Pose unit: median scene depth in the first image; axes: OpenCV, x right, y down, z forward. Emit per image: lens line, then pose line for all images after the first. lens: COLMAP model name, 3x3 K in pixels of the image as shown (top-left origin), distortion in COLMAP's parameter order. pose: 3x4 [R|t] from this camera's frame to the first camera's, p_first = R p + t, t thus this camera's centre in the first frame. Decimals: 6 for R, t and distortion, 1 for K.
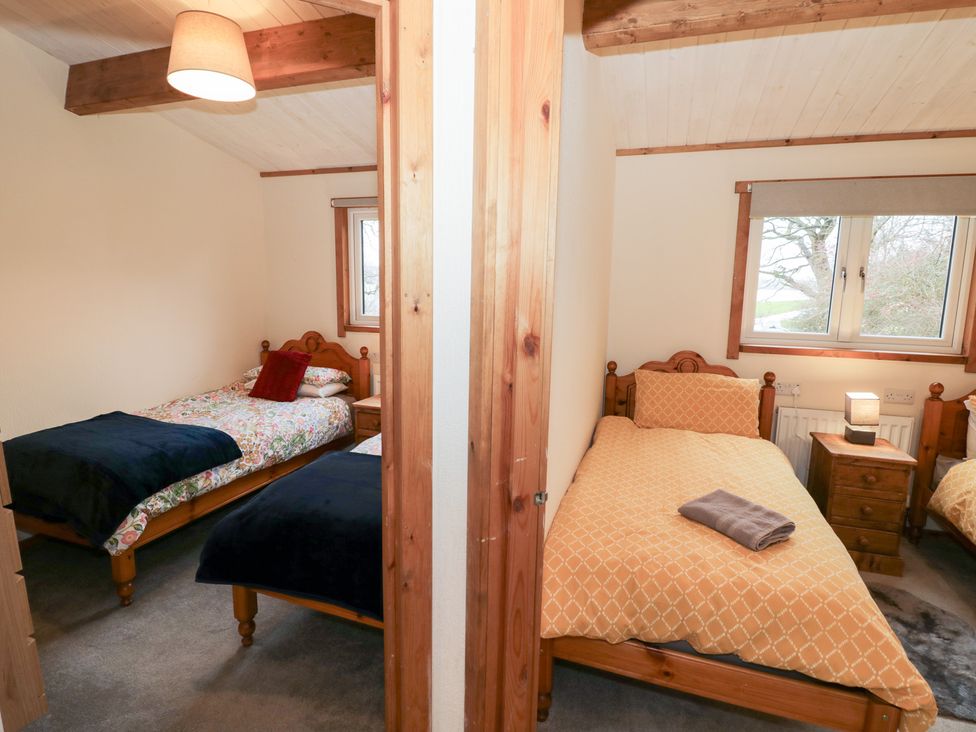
lens RADIAL K [[522.6, 0, 490.2], [0, 522.6, 363.4], [0, 0, 1]] dist [-0.010500, -0.006706]
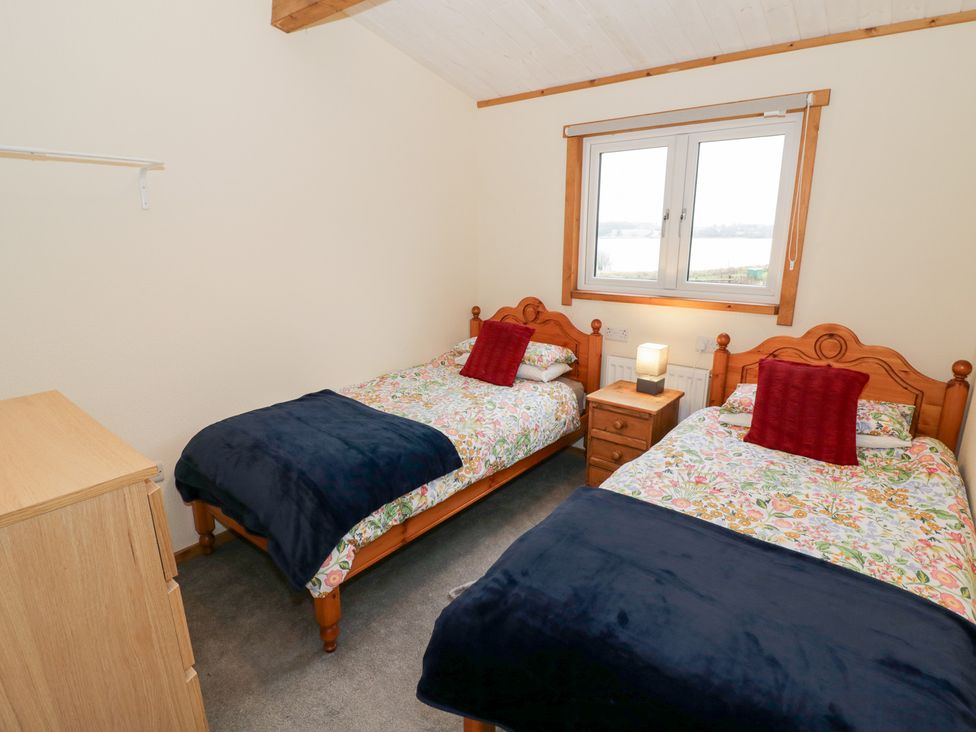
lens RADIAL K [[522.6, 0, 487.3], [0, 522.6, 375.6], [0, 0, 1]] dist [-0.010500, -0.006706]
pose [[0.942539, 0.072124, -0.326219, -0.181975], [-0.037354, 0.993048, 0.111627, -0.039970], [0.332002, -0.093027, 0.938680, 0.273093]]
